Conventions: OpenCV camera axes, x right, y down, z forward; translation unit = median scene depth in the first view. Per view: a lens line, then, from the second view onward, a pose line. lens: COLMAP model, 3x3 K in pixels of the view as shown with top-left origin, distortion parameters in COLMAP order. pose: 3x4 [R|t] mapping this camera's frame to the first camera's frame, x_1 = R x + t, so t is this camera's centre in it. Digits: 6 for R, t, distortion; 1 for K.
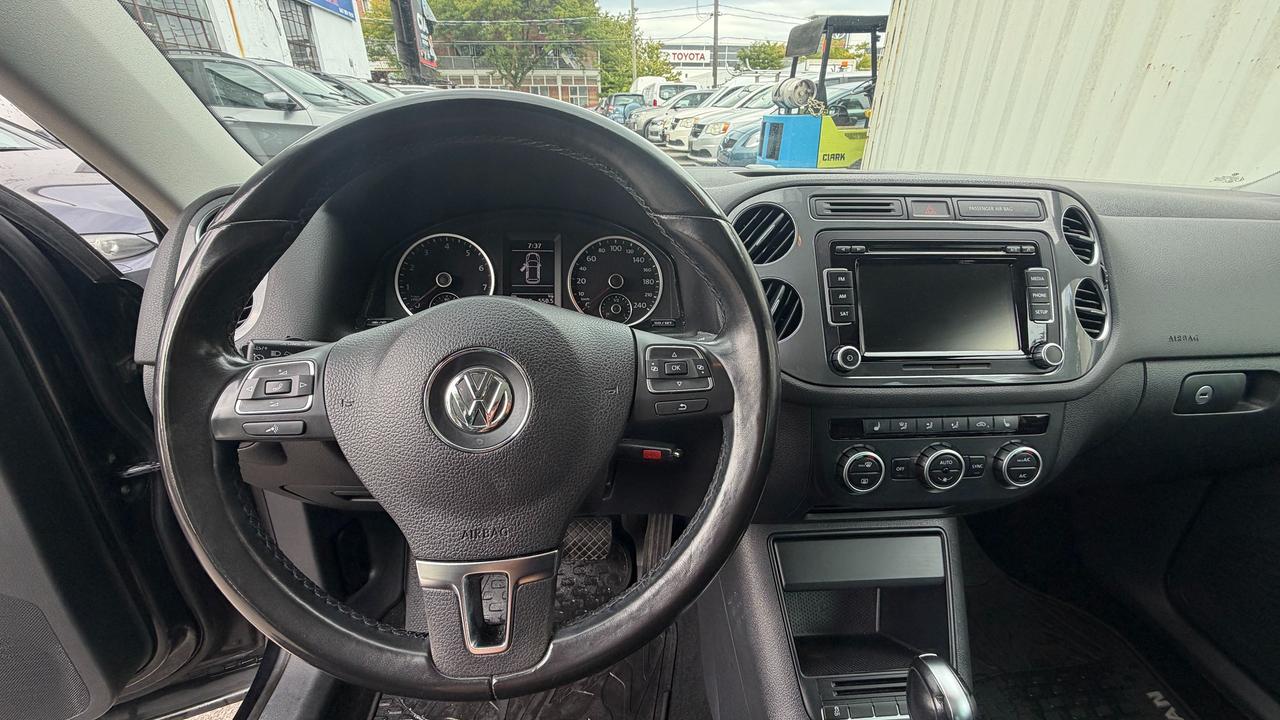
lens RADIAL K [[509.5, 0, 636.1], [0, 509.5, 359.7], [0, 0, 1]] dist [0.000883, 0.000531]
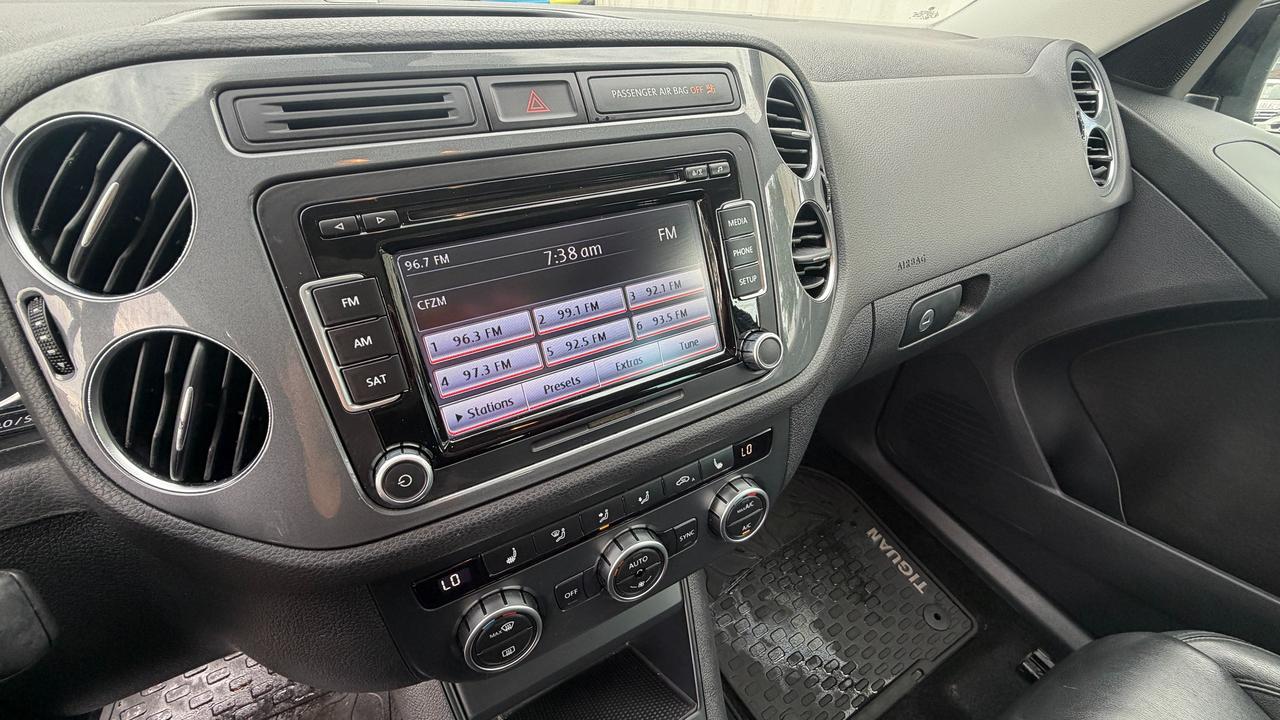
lens RADIAL K [[509.5, 0, 636.1], [0, 509.5, 359.7], [0, 0, 1]] dist [0.000883, 0.000531]
pose [[0.905405, -0.245601, 0.346298, 0.031320], [0.149936, 0.948101, 0.280399, -0.013340], [-0.397192, -0.201952, 0.895239, 0.035040]]
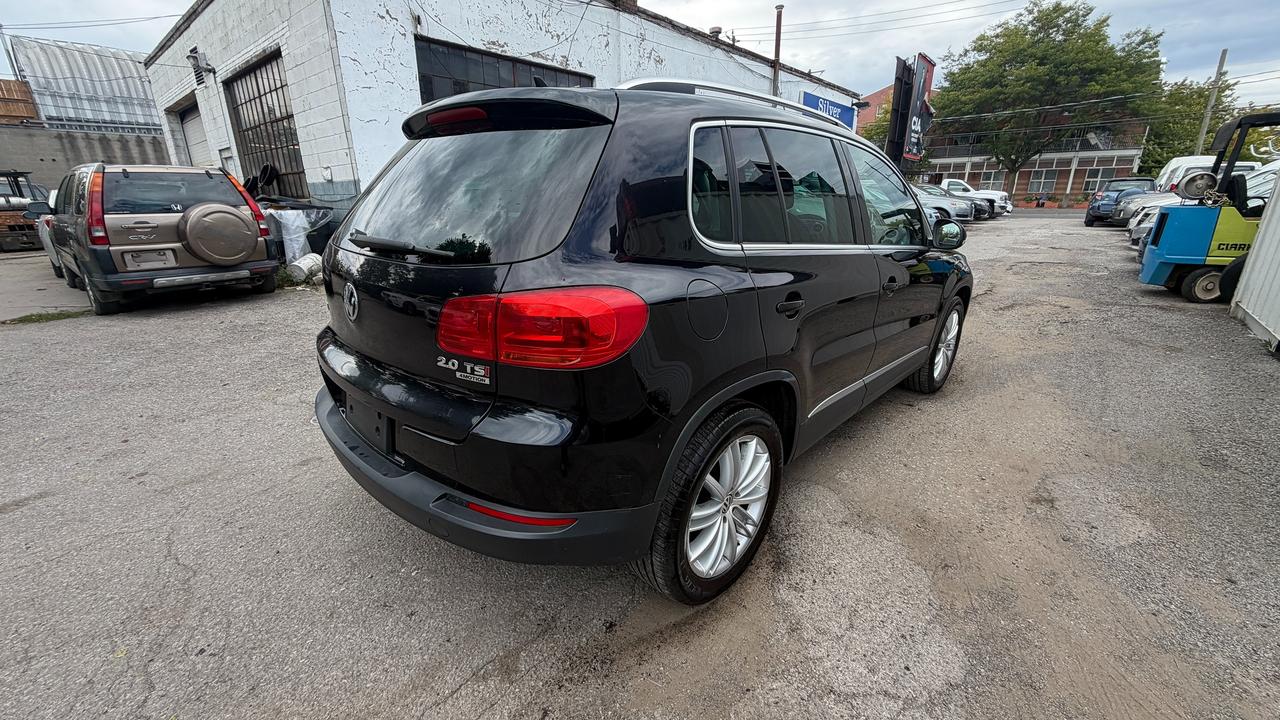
lens RADIAL K [[509.5, 0, 636.1], [0, 509.5, 359.7], [0, 0, 1]] dist [0.000883, 0.000531]
pose [[0.668006, 0.224445, -0.709501, 0.316463], [-0.322700, 0.946491, -0.004412, 0.155483], [0.670546, 0.231904, 0.704690, -0.350884]]
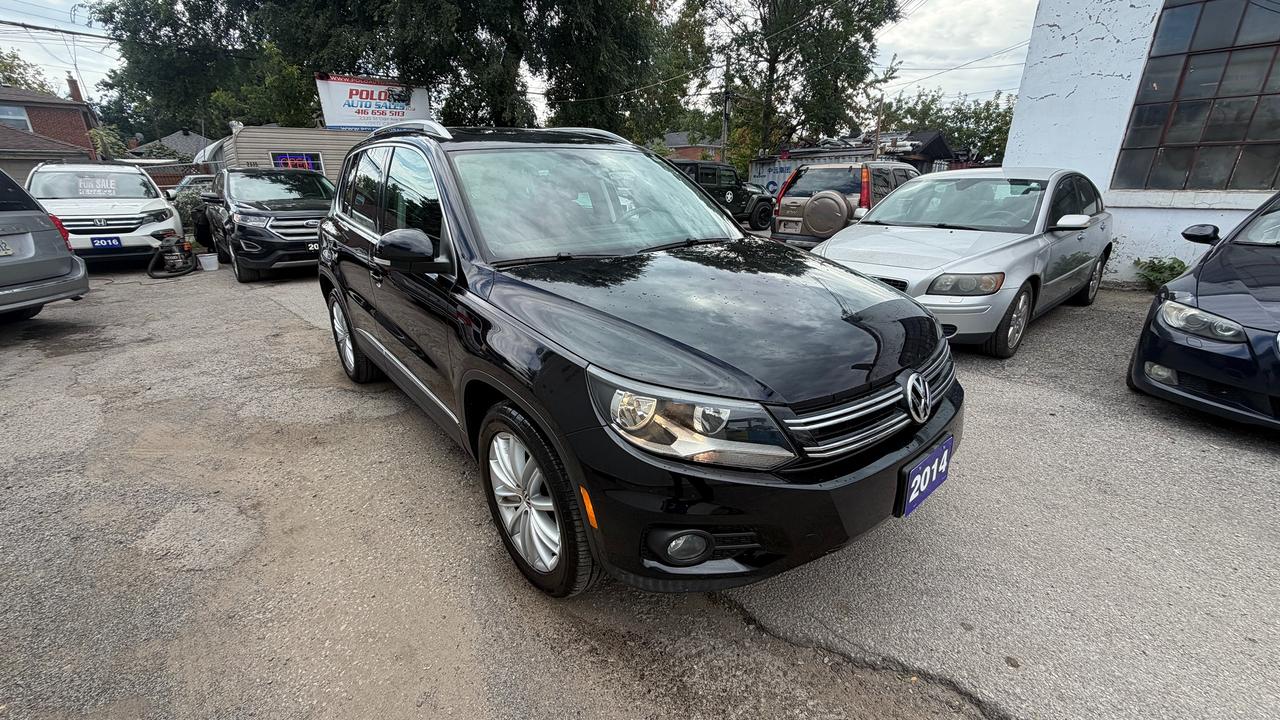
lens RADIAL K [[509.5, 0, 636.1], [0, 509.5, 359.7], [0, 0, 1]] dist [0.000883, 0.000531]
pose [[-0.810348, 0.189484, -0.554465, 0.239841], [-0.260673, 0.730893, 0.630749, -0.189228], [0.524772, 0.655660, -0.542885, 0.337479]]
